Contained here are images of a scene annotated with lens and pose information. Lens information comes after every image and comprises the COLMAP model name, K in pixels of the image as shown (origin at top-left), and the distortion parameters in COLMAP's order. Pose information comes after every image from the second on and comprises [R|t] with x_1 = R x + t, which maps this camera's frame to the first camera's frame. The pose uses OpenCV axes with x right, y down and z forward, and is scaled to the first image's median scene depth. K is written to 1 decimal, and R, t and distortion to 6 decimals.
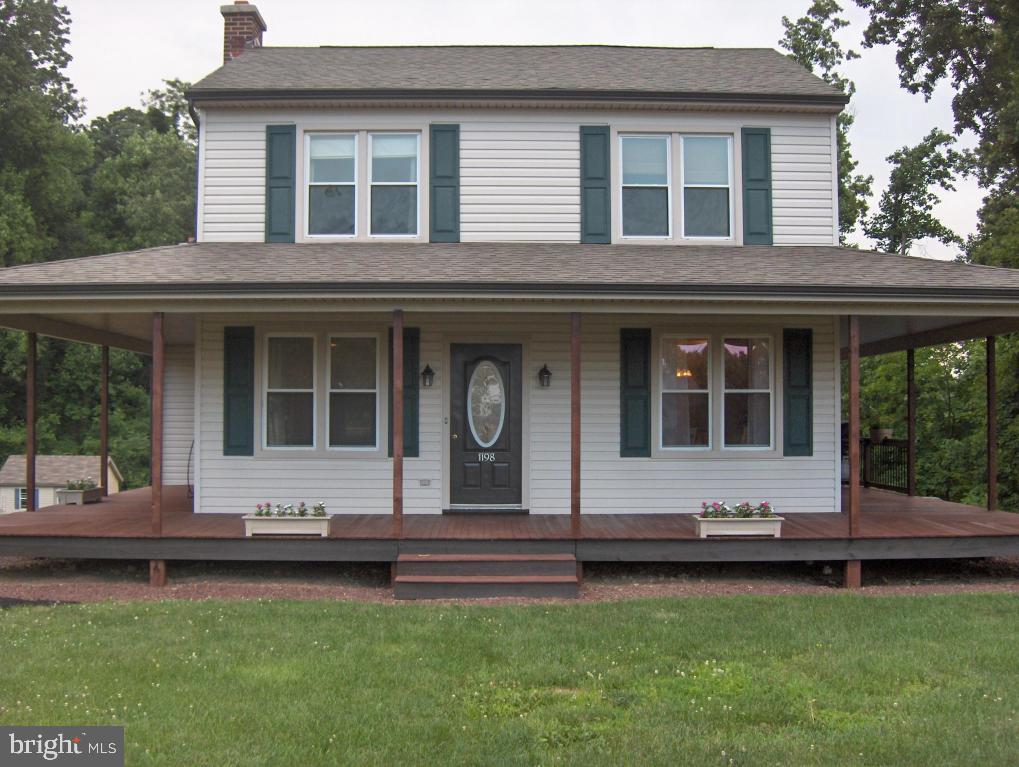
lens RADIAL K [[1192.6, 0, 509.5], [0, 1192.6, 383.5], [0, 0, 1]] dist [-0.149192, 0.014955]
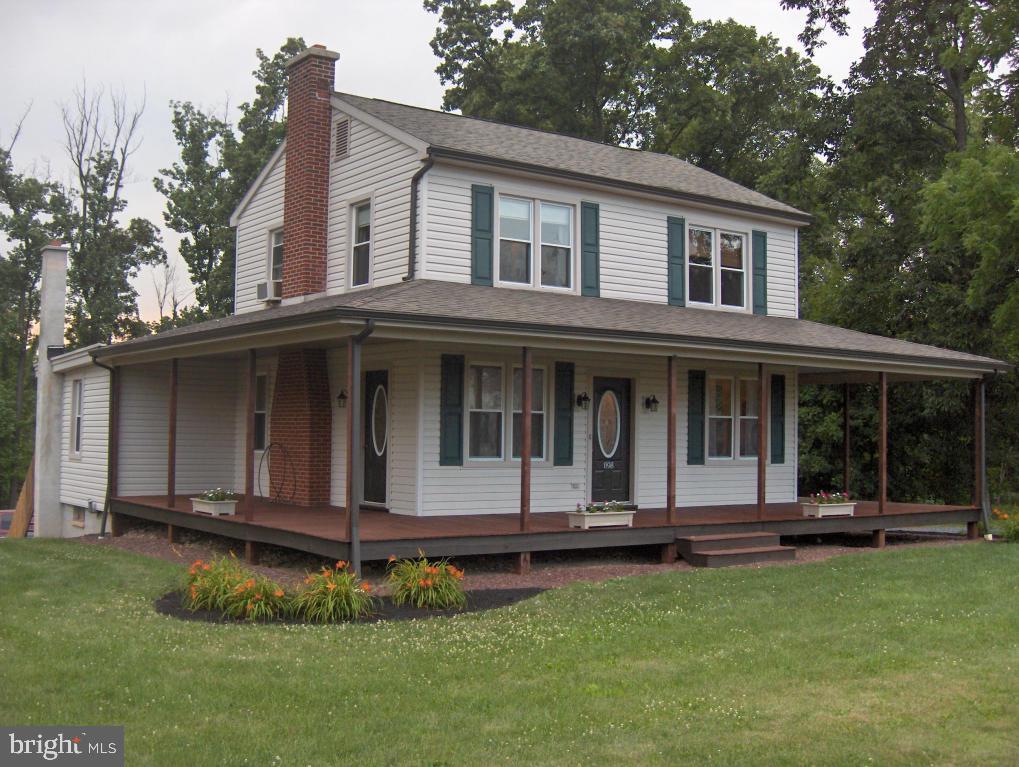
lens RADIAL K [[1202.5, 0, 509.5], [0, 1202.5, 383.5], [0, 0, 1]] dist [-0.274211, -0.012541]
pose [[0.822589, 0.033472, 0.567651, -0.845303], [-0.029866, 0.999431, -0.015654, -0.003031], [-0.567852, -0.004077, 0.823121, -0.003927]]
